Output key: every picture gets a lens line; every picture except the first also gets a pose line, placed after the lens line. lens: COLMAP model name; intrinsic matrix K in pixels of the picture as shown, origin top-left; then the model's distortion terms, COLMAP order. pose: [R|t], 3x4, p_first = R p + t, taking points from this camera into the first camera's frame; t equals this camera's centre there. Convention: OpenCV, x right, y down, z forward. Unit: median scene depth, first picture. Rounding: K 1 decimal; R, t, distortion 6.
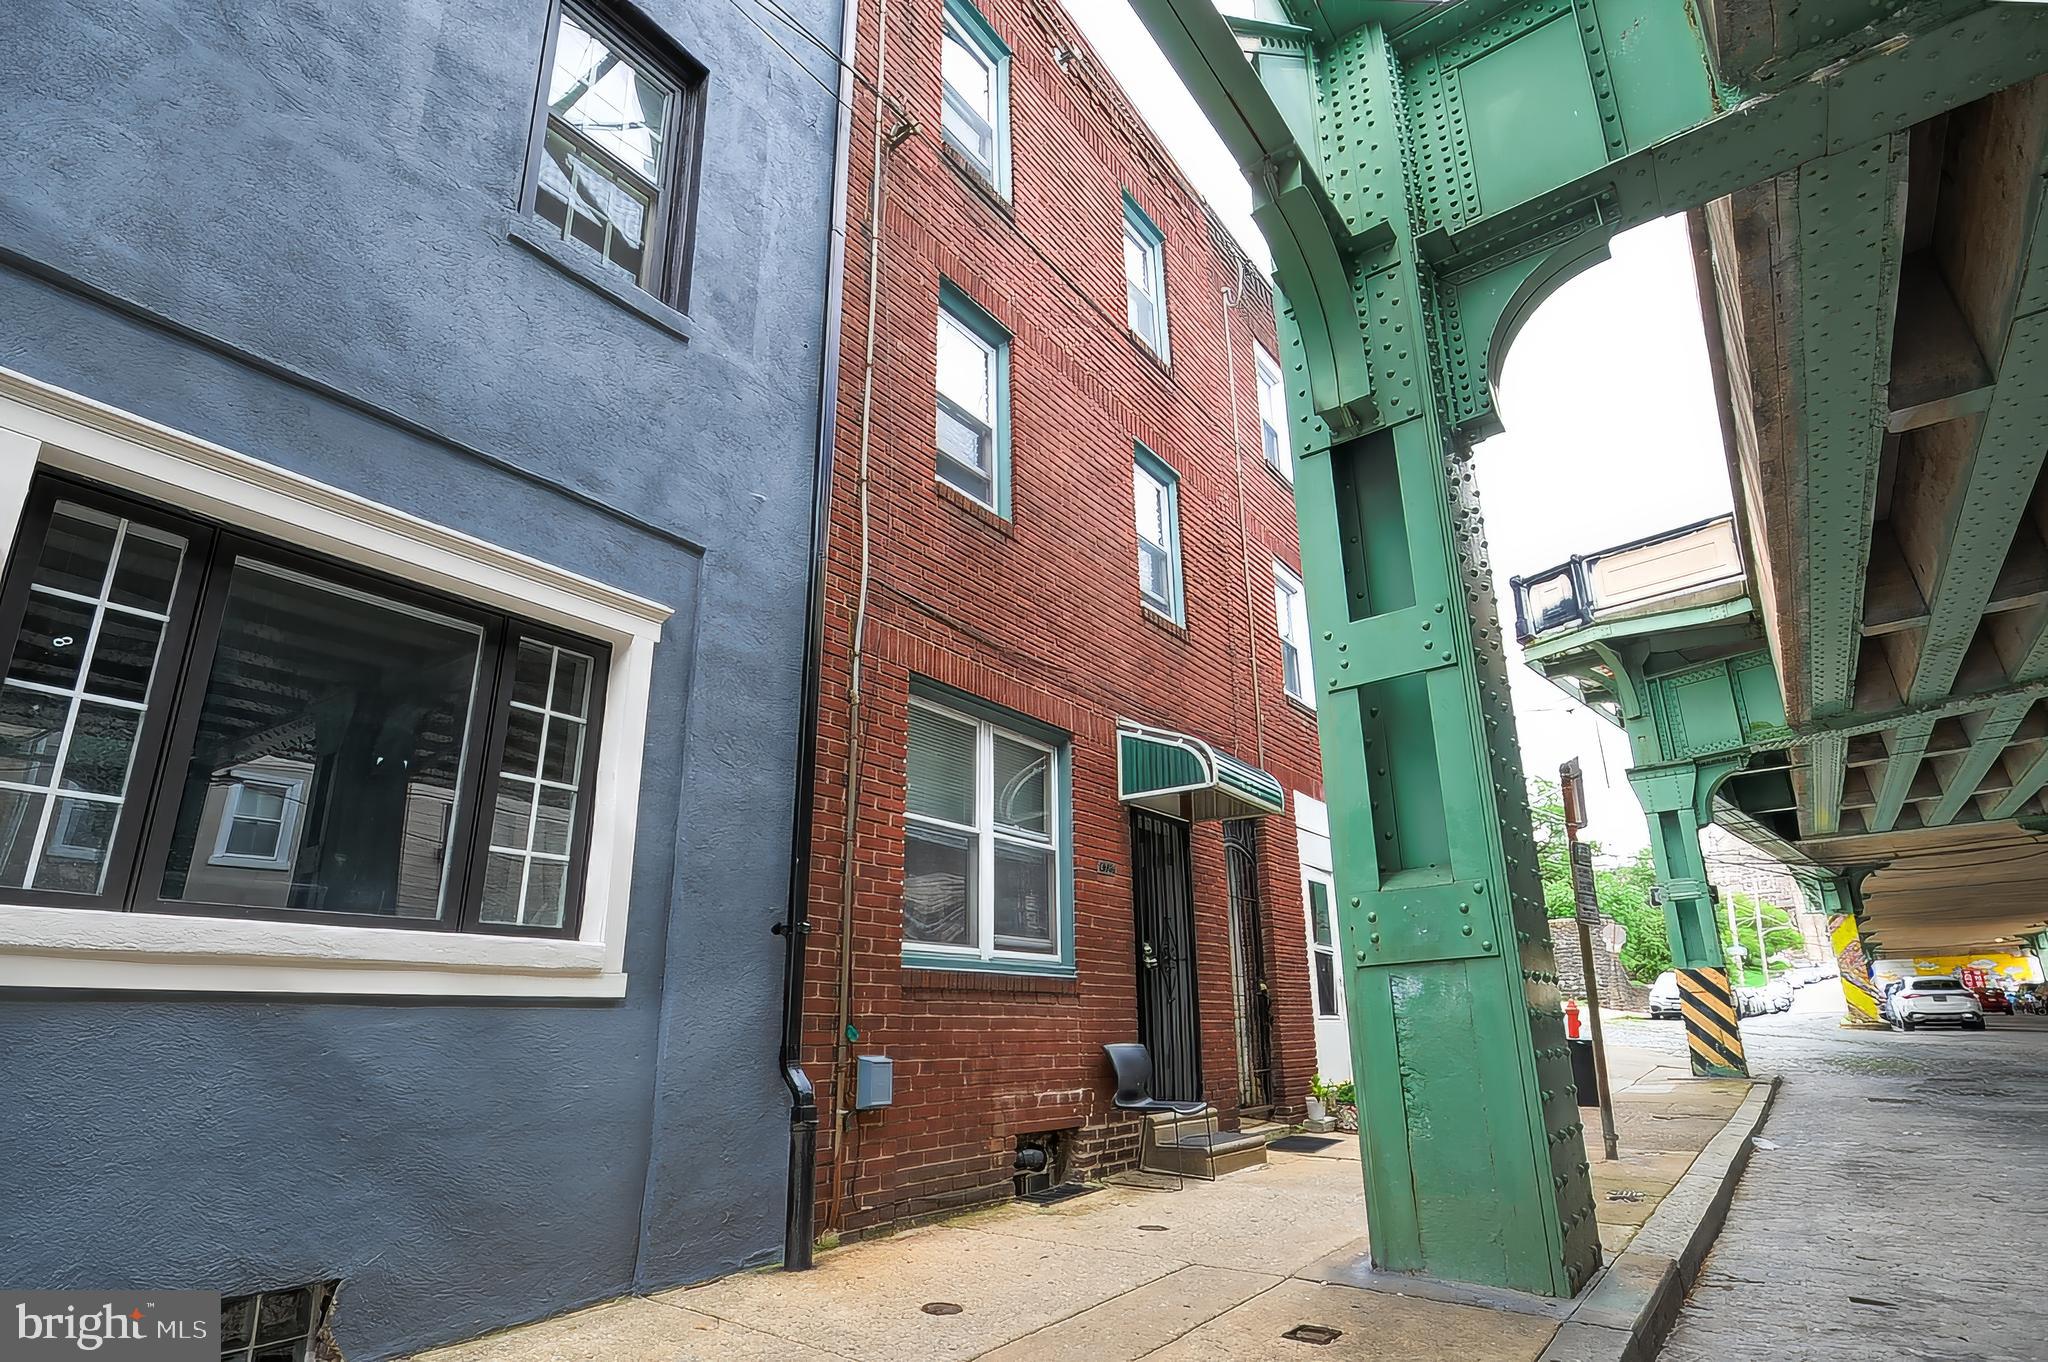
lens RADIAL K [[1037.7, 0, 1019.7], [0, 1037.7, 721.2], [0, 0, 1]] dist [0.001630, 0.000379]
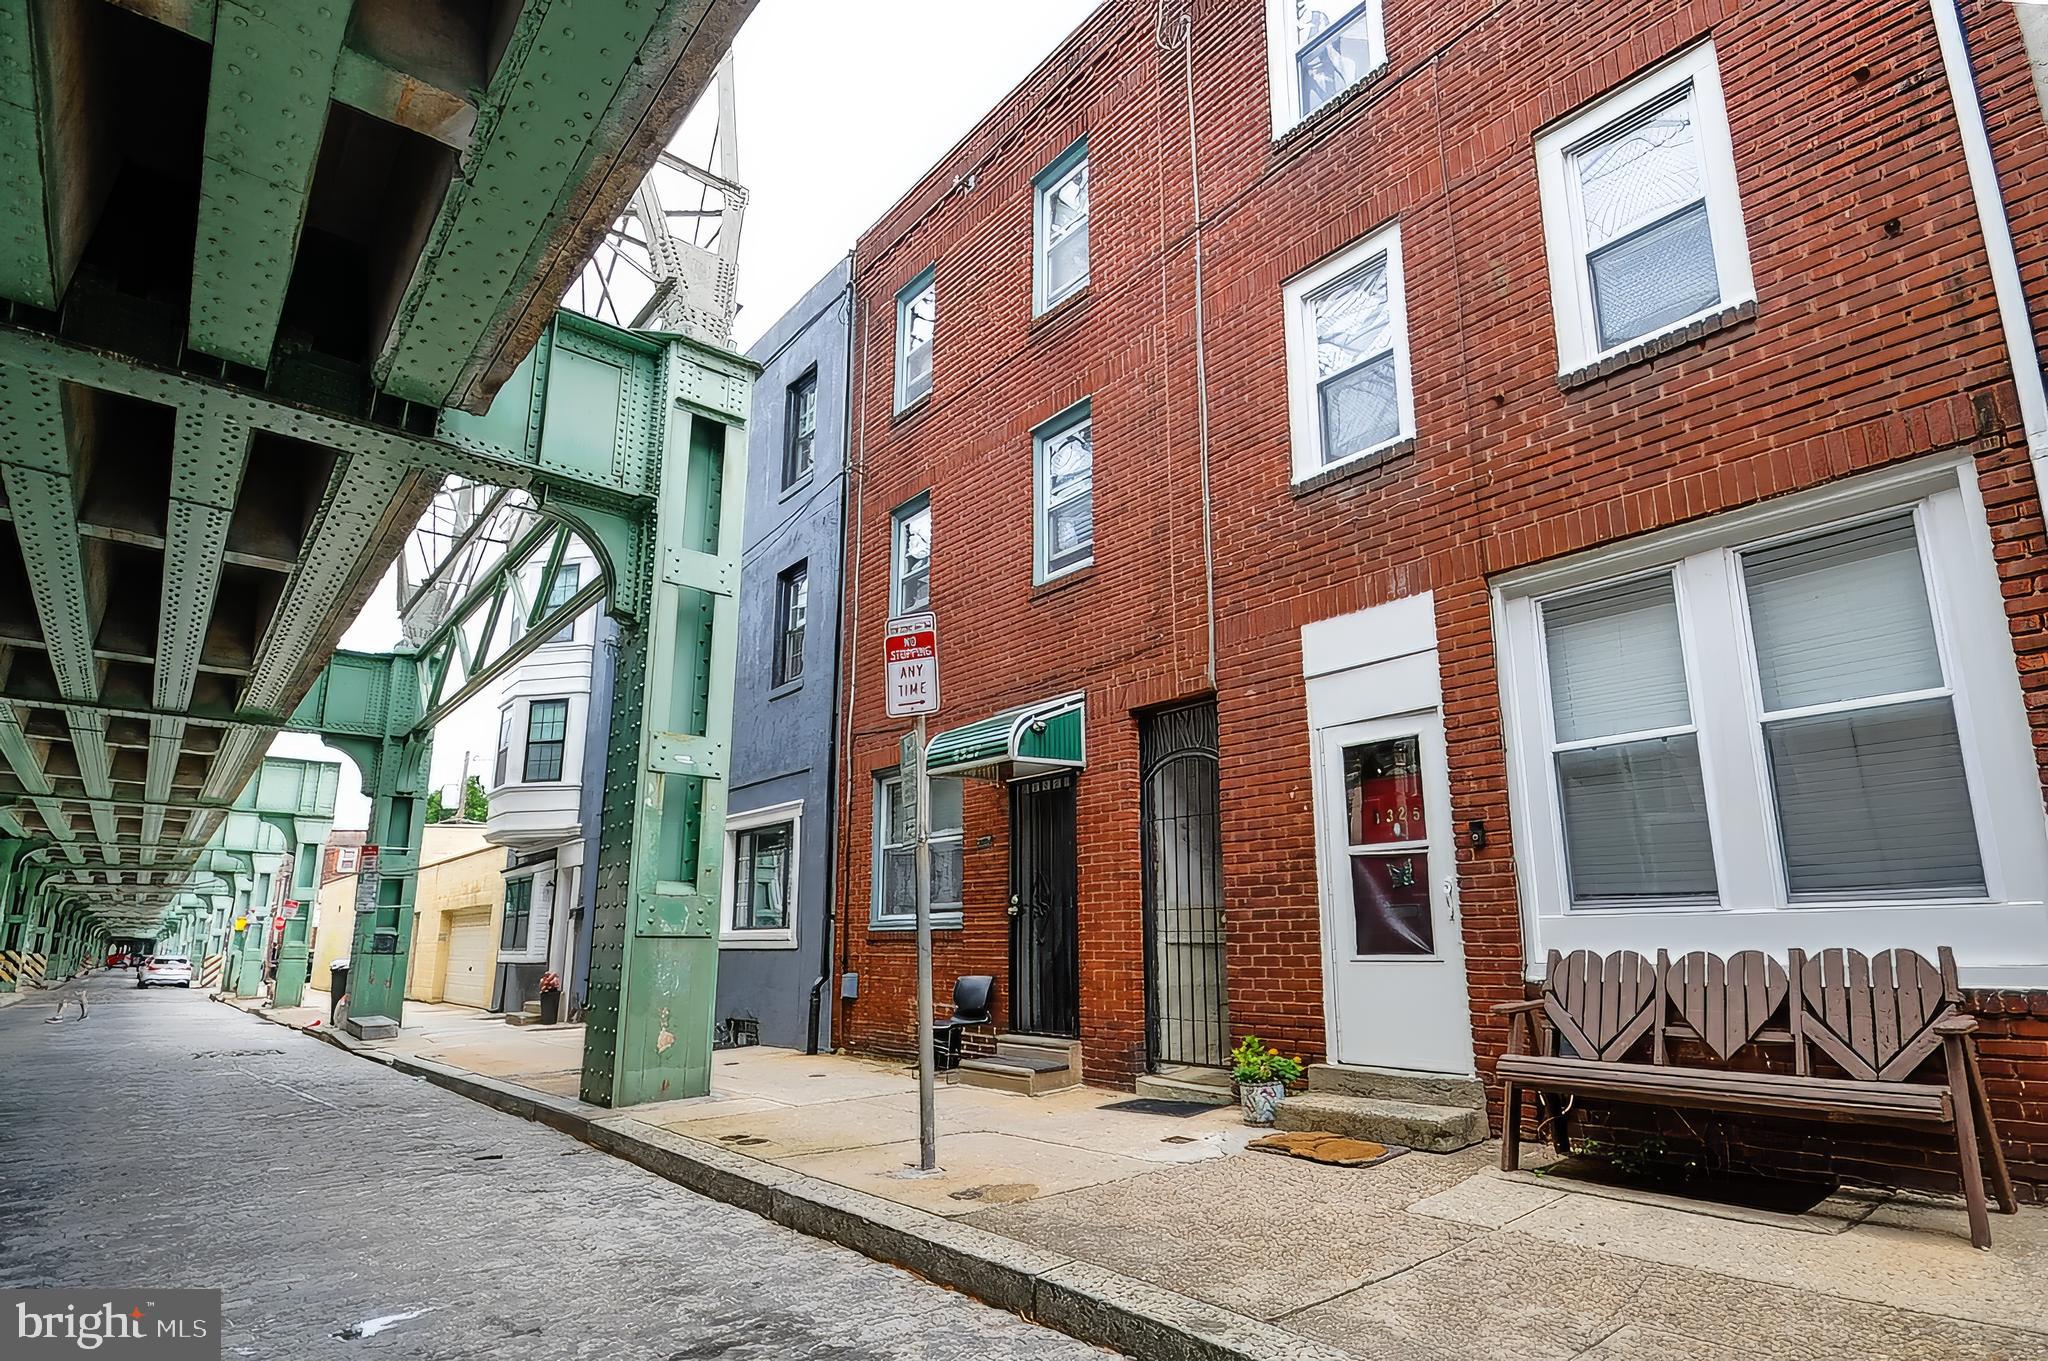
lens RADIAL K [[1037.7, 0, 1019.7], [0, 1037.7, 720.7], [0, 0, 1]] dist [0.001630, 0.000379]
pose [[-0.238877, -0.191756, -0.951928, 1.532496], [0.282312, 0.924250, -0.257024, 0.397753], [0.929106, -0.330138, -0.166647, 1.500120]]
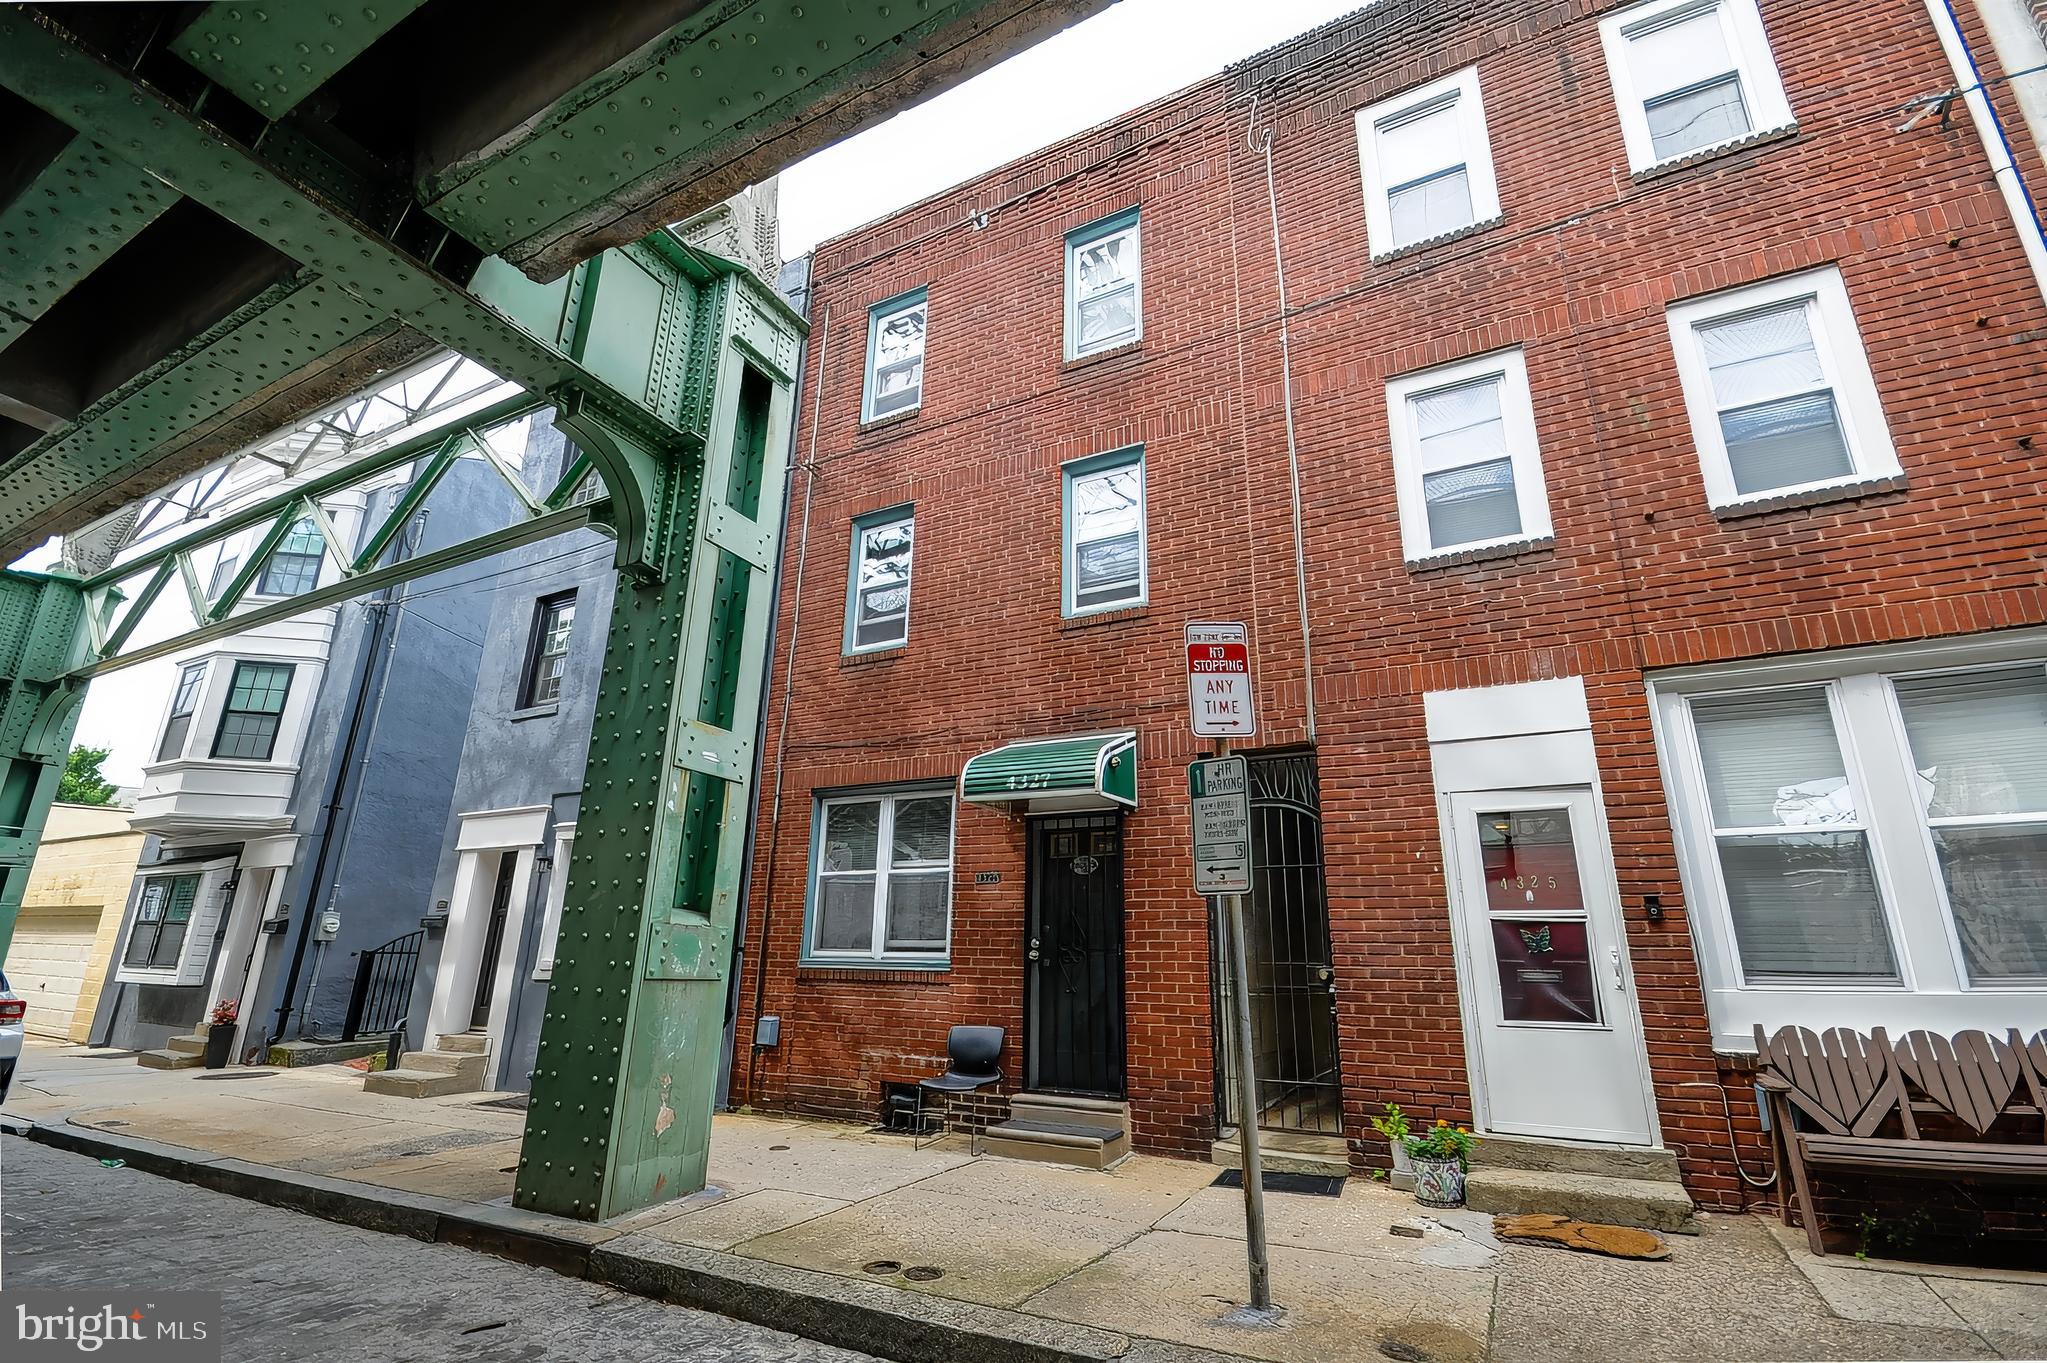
lens RADIAL K [[906.9, 0, 1014.4], [0, 906.9, 684.6], [0, 0, 1]] dist [0.017041, -0.015266]
pose [[0.143393, -0.281104, -0.948904, 1.327927], [0.261098, 0.935588, -0.237704, 0.218715], [0.954603, -0.213672, 0.207553, 0.983944]]
